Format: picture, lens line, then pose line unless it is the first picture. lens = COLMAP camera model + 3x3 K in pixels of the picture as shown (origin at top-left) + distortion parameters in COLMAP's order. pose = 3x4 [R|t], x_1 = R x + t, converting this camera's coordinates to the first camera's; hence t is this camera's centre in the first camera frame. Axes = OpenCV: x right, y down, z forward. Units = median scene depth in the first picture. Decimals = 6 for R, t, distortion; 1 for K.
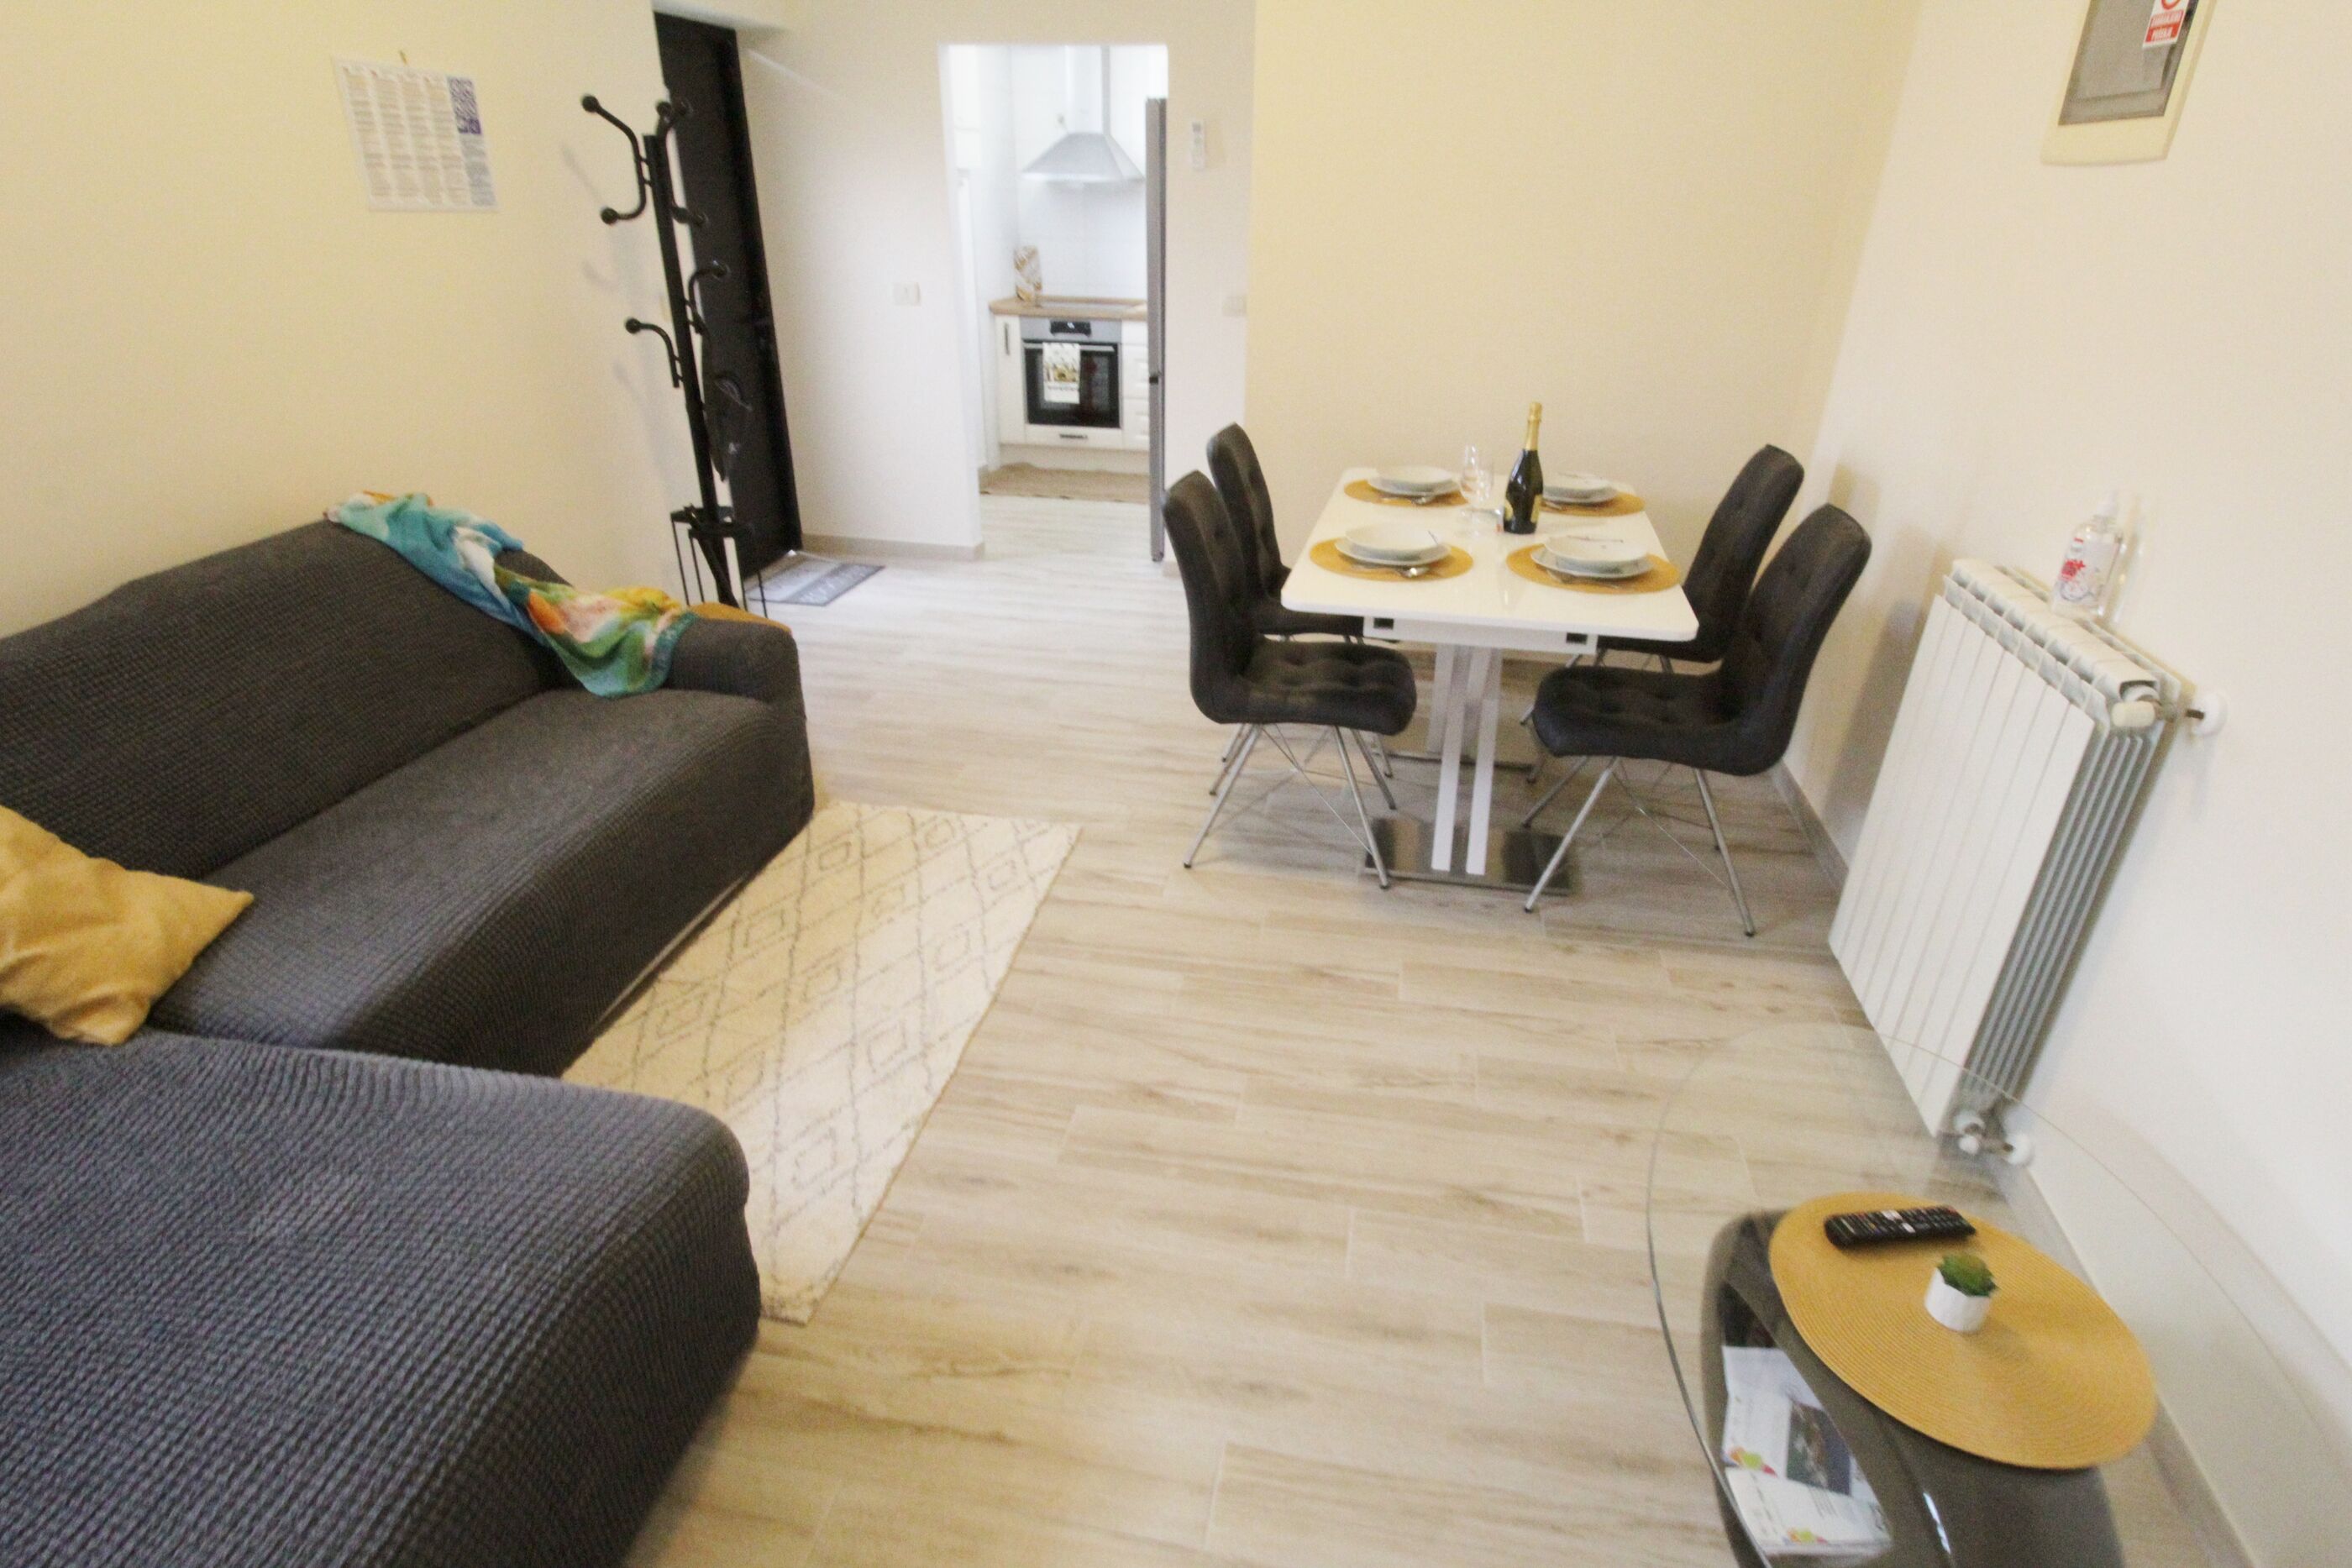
lens RADIAL K [[1192.9, 0, 1209.6], [0, 1192.9, 804.0], [0, 0, 1]] dist [-0.000489, -0.010883]
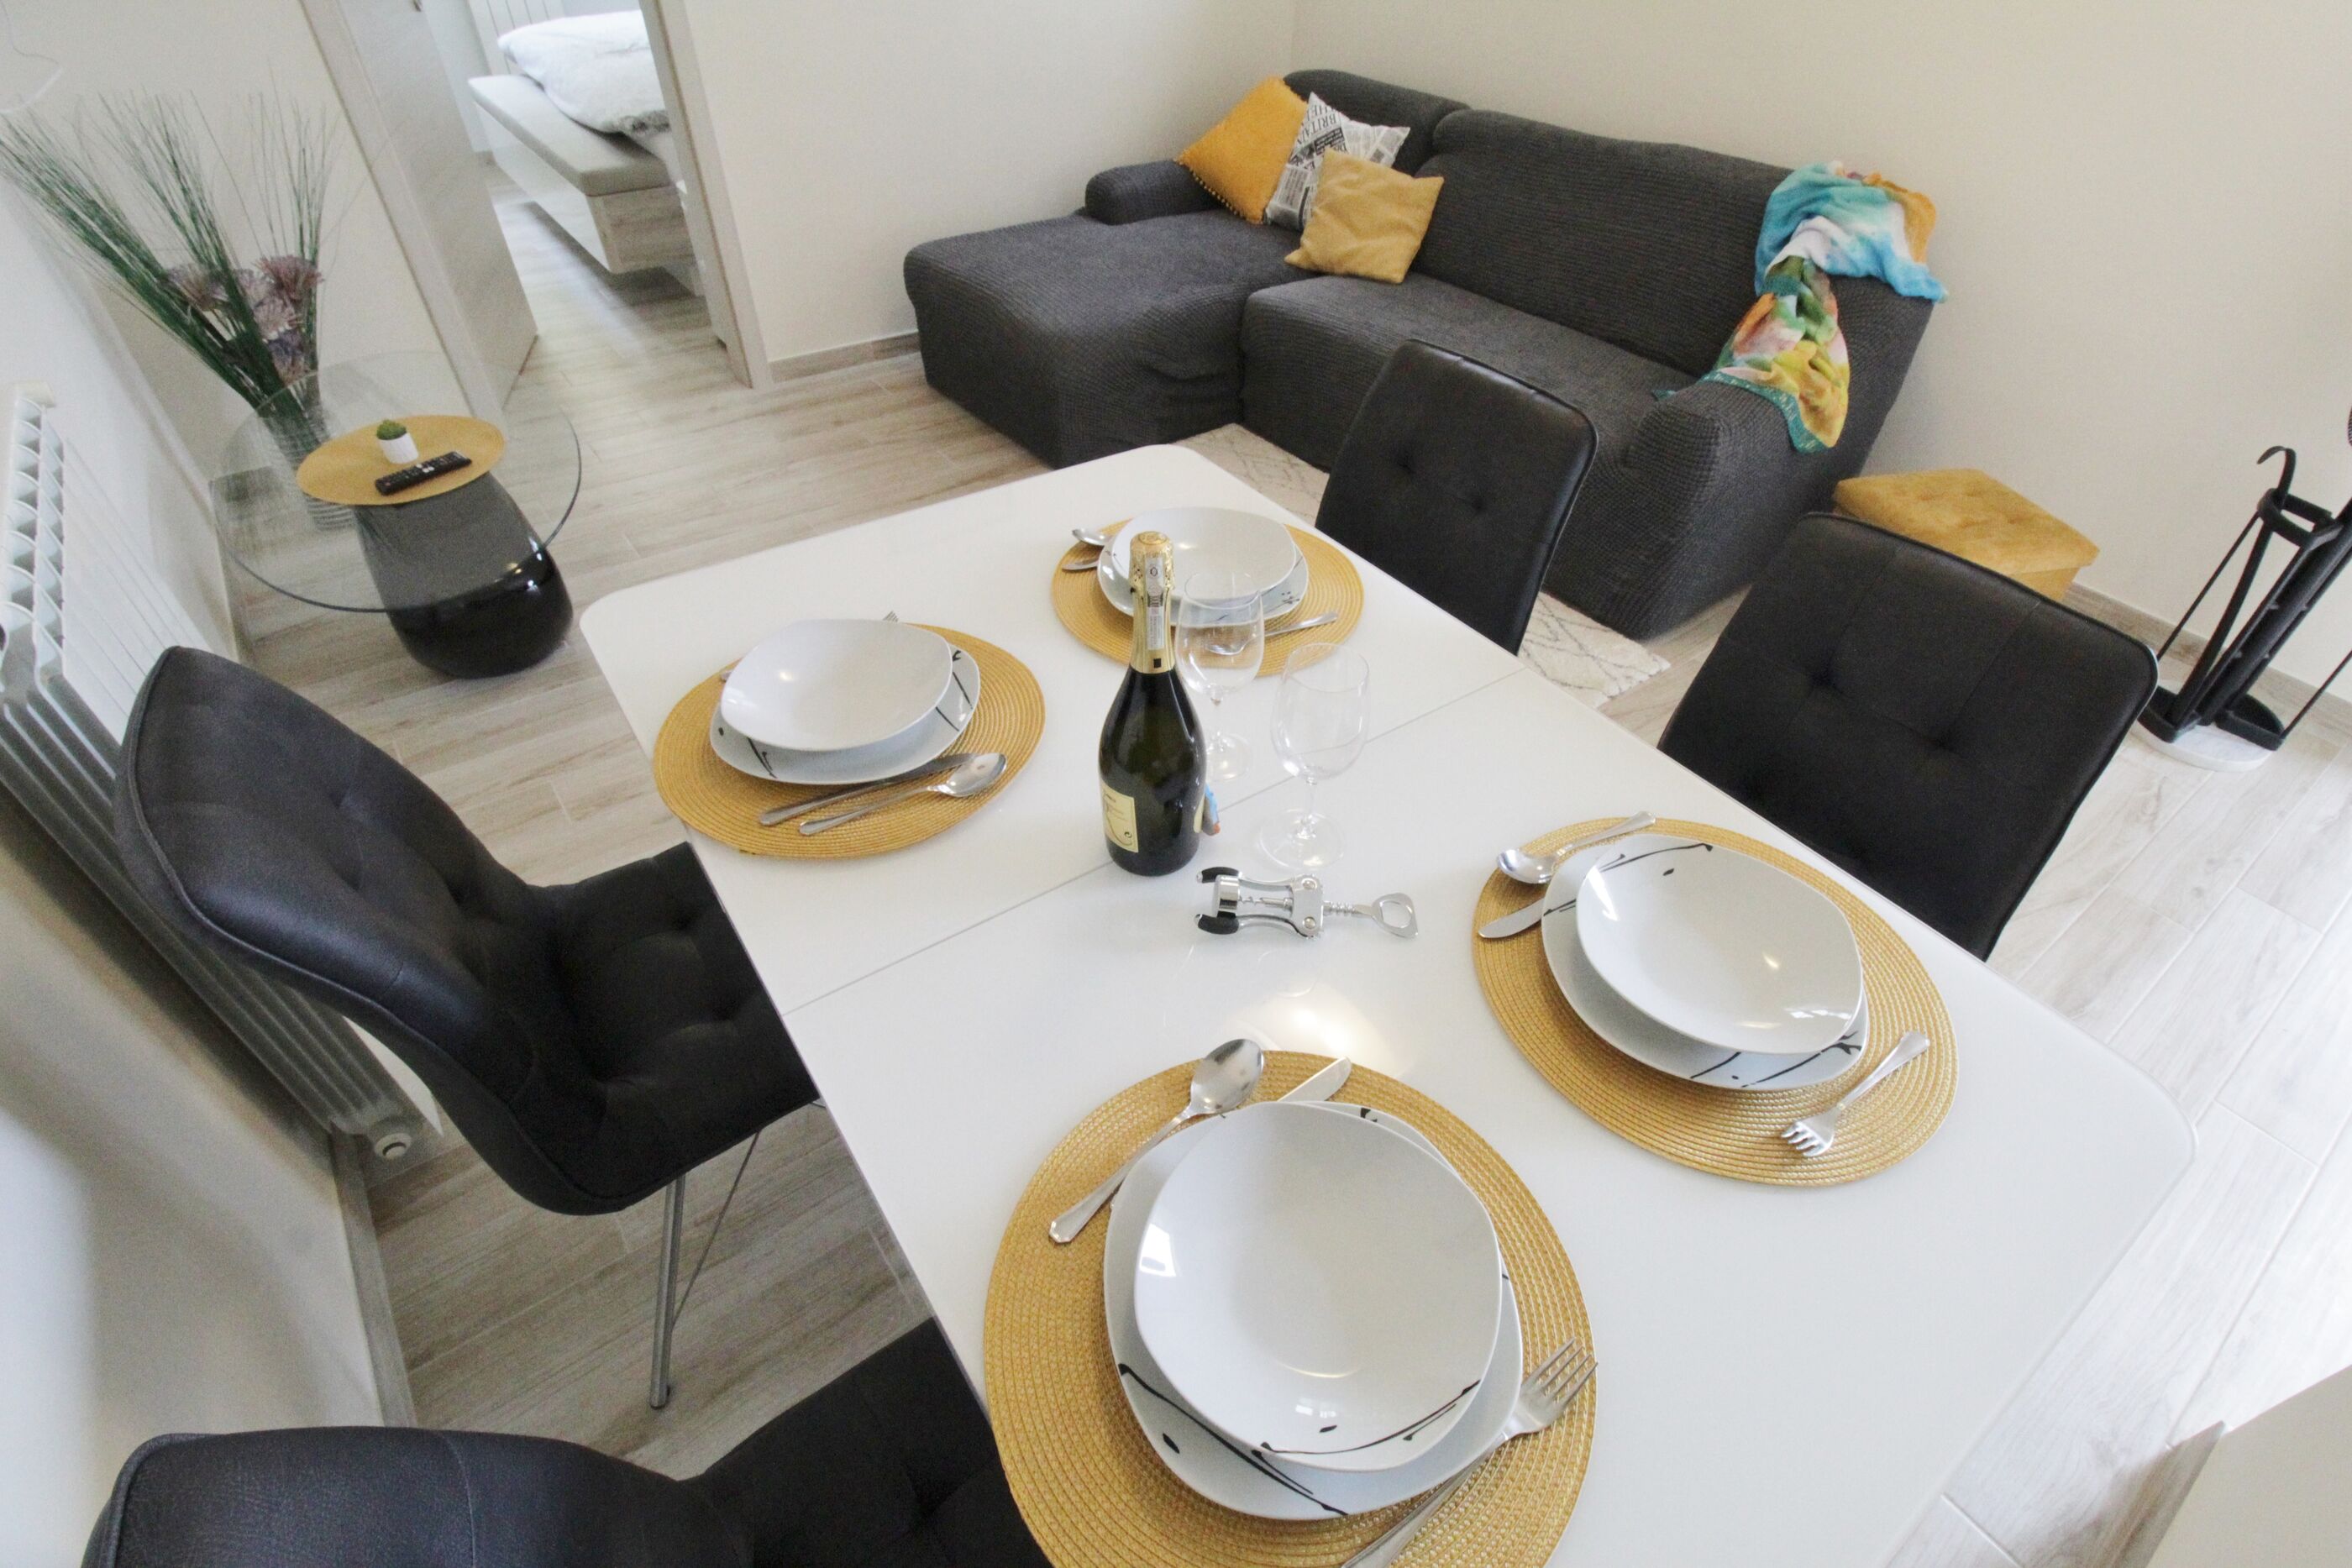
lens RADIAL K [[1096.1, 0, 1206.6], [0, 1096.1, 801.9], [0, 0, 1]] dist [-0.001553, -0.011614]
pose [[-0.678209, 0.466090, -0.568149, 0.458850], [-0.371142, 0.450036, 0.812233, -0.543747], [0.634261, 0.761727, -0.132233, 1.123766]]
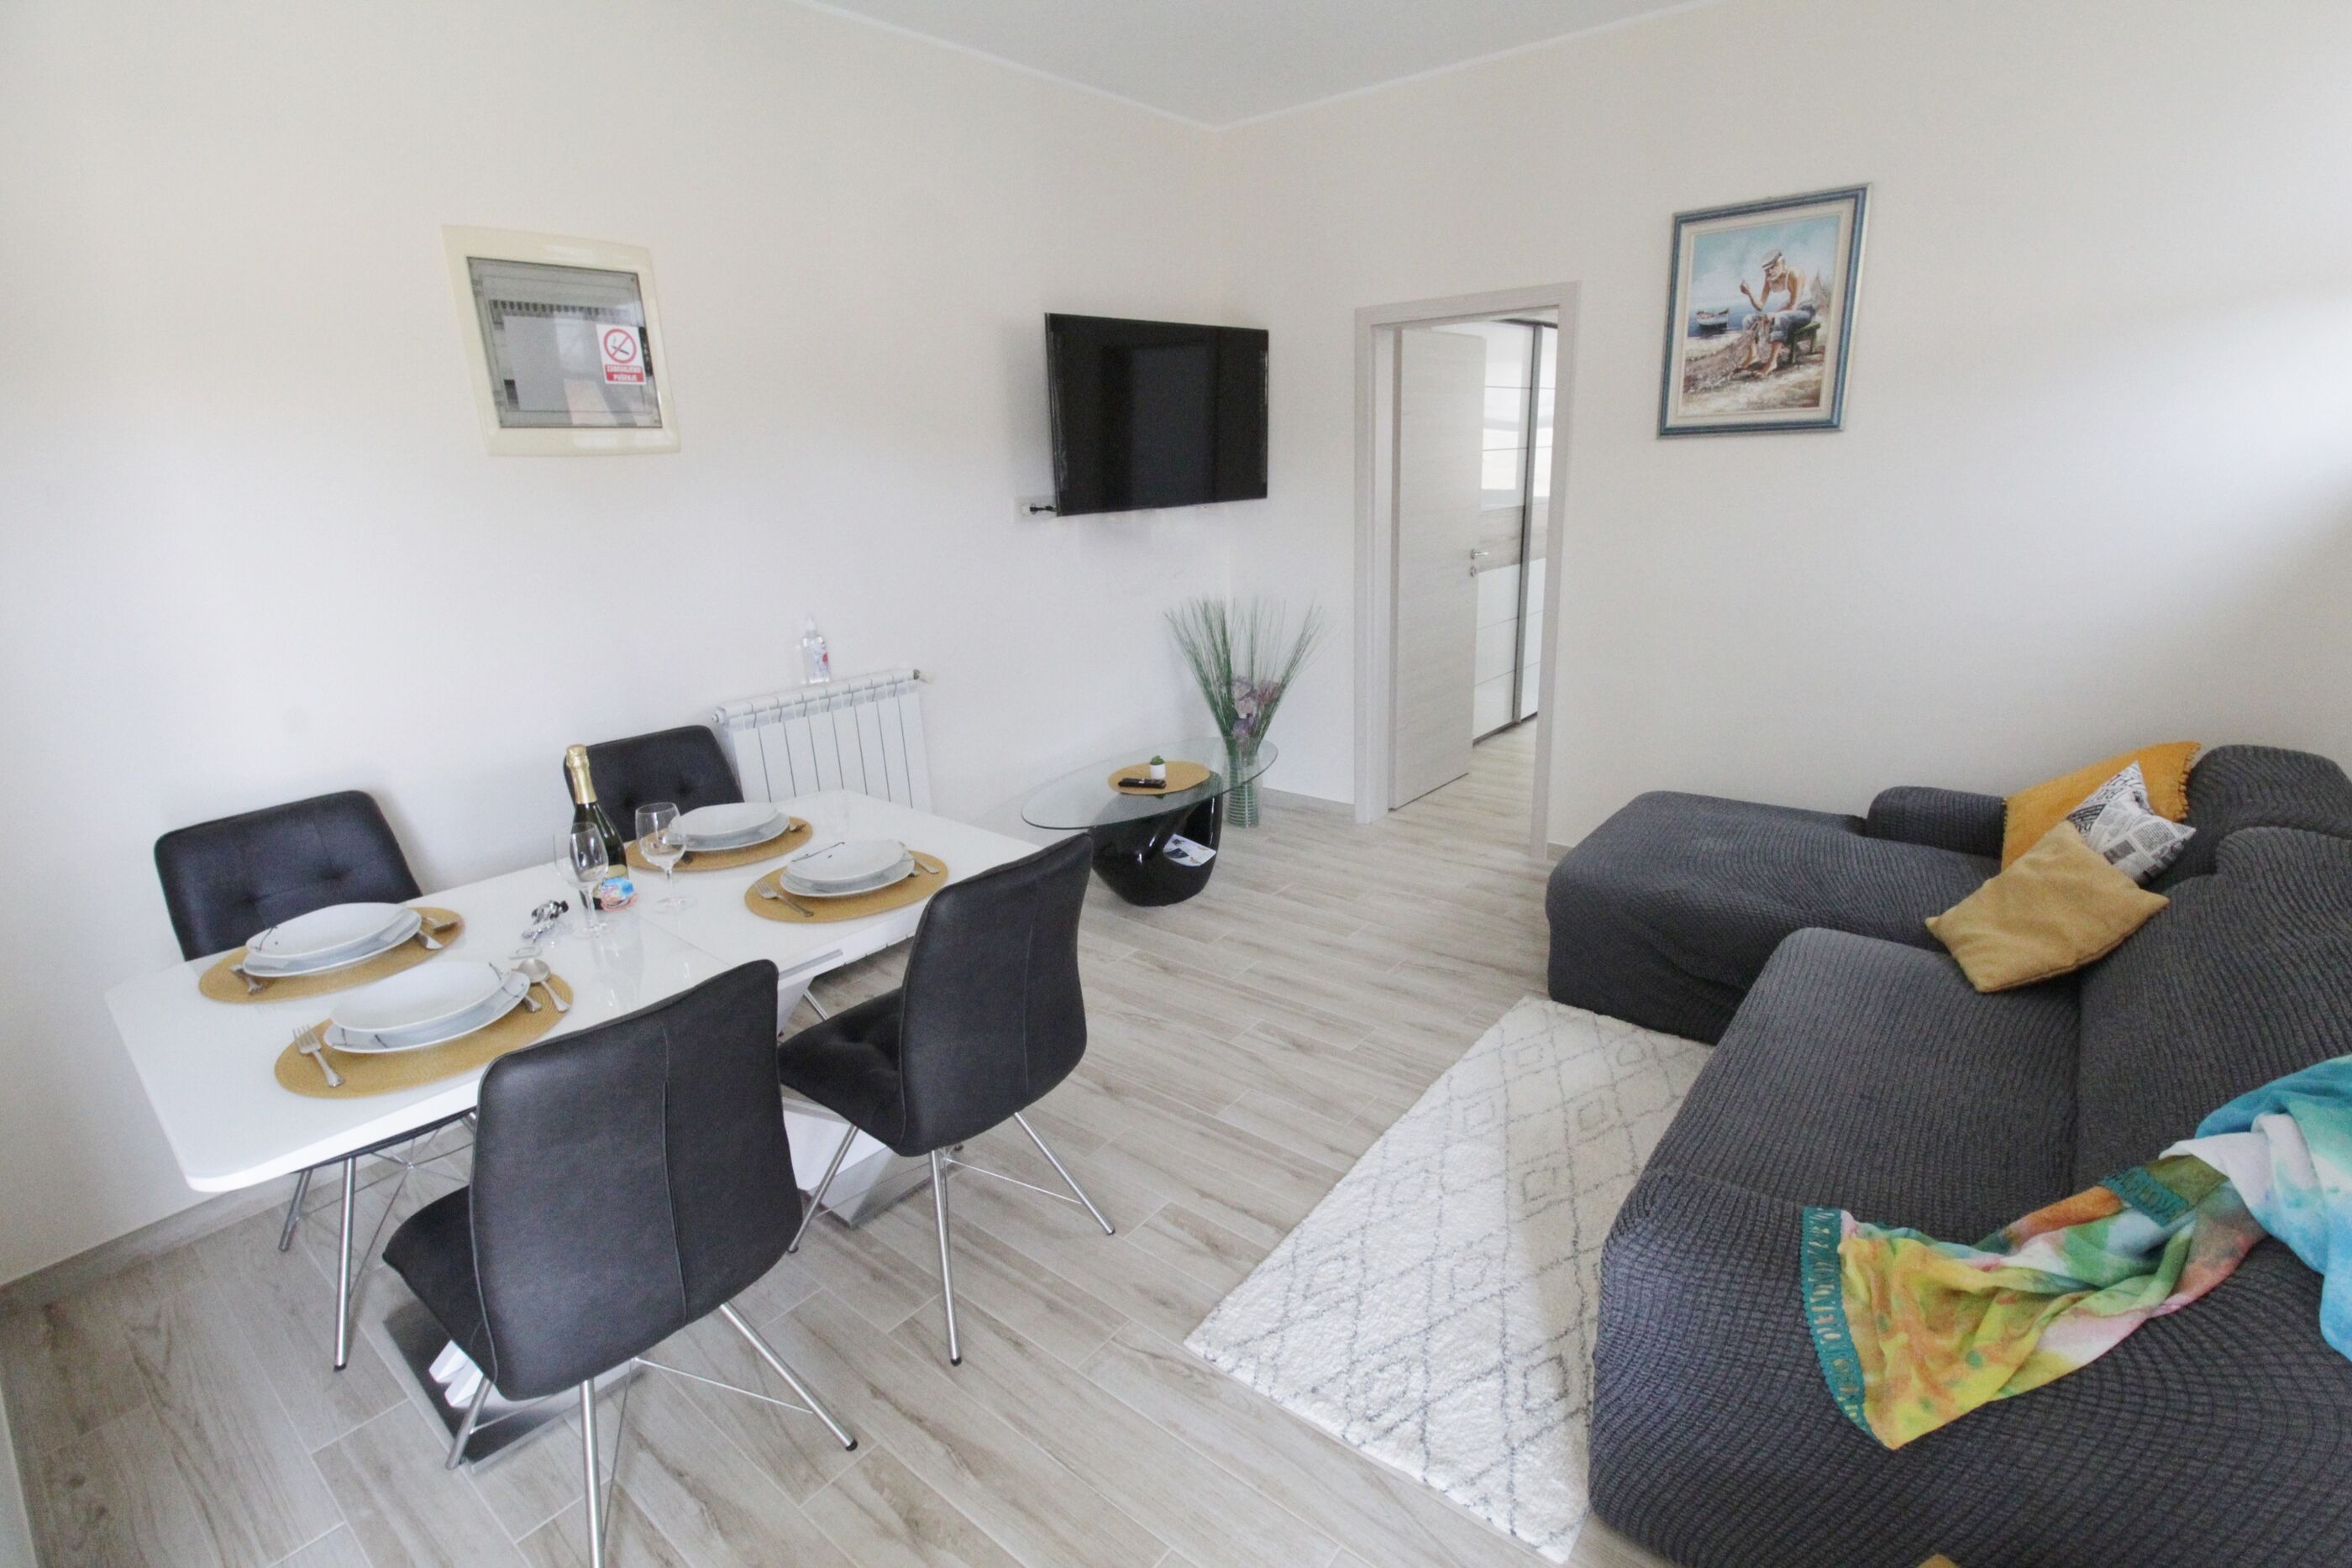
lens RADIAL K [[1096.1, 0, 1207.6], [0, 1096.1, 795.2], [0, 0, 1]] dist [-0.001553, -0.011614]
pose [[-0.881029, -0.128508, 0.455273, -0.410495], [0.231215, 0.722634, 0.651413, -0.688247], [-0.412708, 0.679180, -0.606949, 1.306359]]
